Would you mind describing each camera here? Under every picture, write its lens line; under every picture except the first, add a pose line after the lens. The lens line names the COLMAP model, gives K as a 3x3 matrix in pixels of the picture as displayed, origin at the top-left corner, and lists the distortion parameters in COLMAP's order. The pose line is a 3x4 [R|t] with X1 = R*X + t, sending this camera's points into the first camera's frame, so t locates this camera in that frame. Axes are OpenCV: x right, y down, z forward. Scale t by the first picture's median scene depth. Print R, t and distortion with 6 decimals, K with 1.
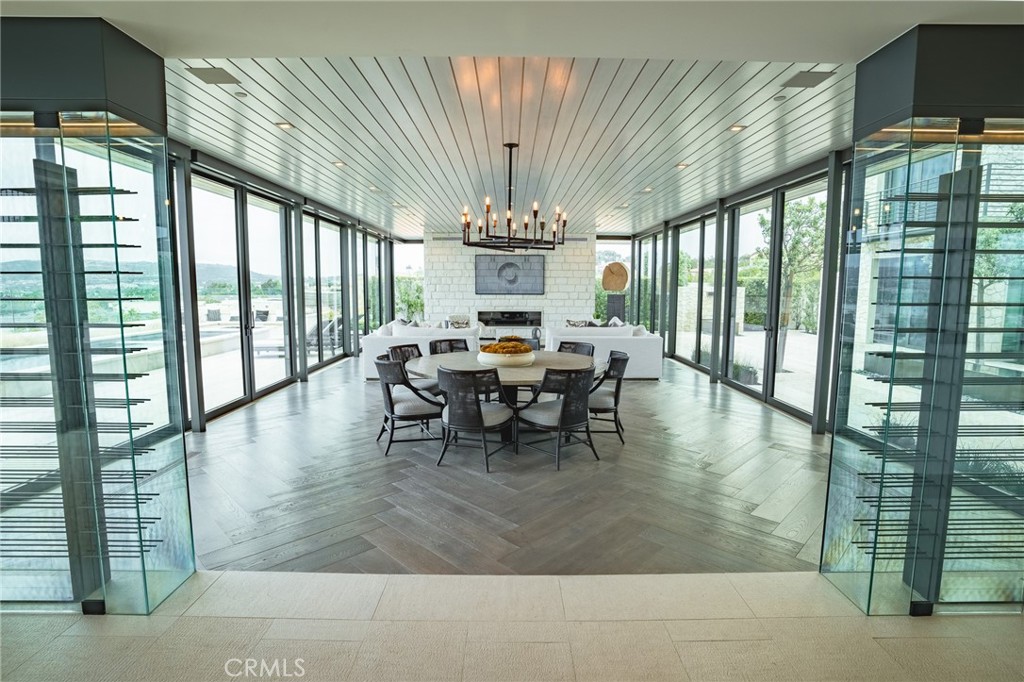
lens RADIAL K [[495.7, 0, 512.0], [0, 495.7, 341.0], [0, 0, 1]] dist [-0.034807, 0.000840]
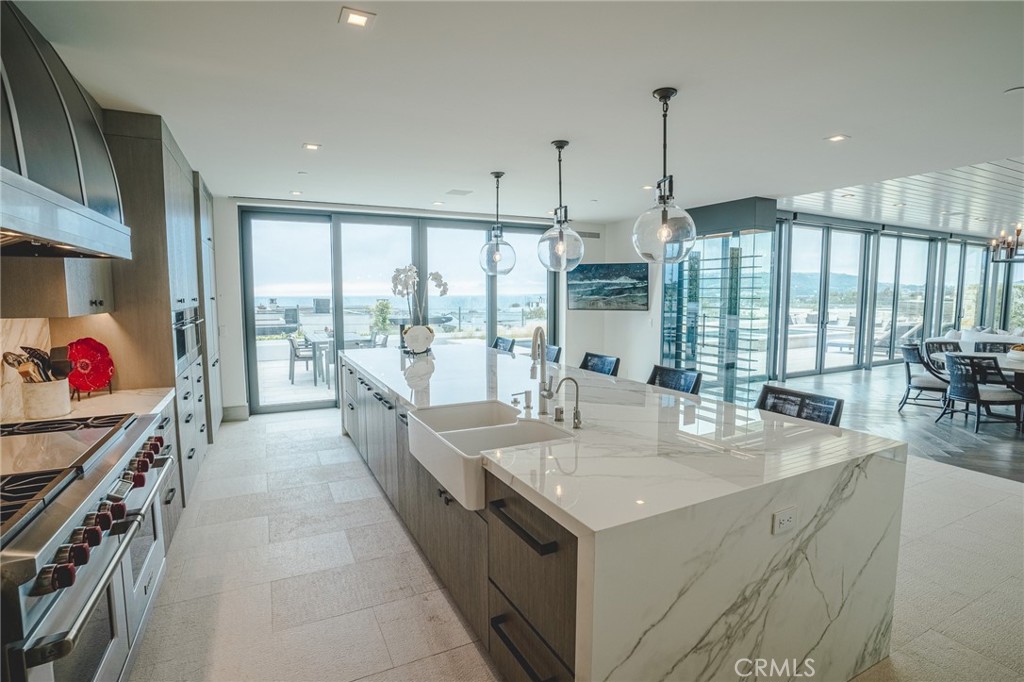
lens RADIAL K [[495.7, 0, 512.0], [0, 495.7, 341.0], [0, 0, 1]] dist [-0.034807, 0.000840]
pose [[0.452220, 0.070129, -0.889145, 0.374962], [-0.085674, 0.995710, 0.034961, 0.054161], [0.887782, 0.060367, 0.456288, -0.533522]]
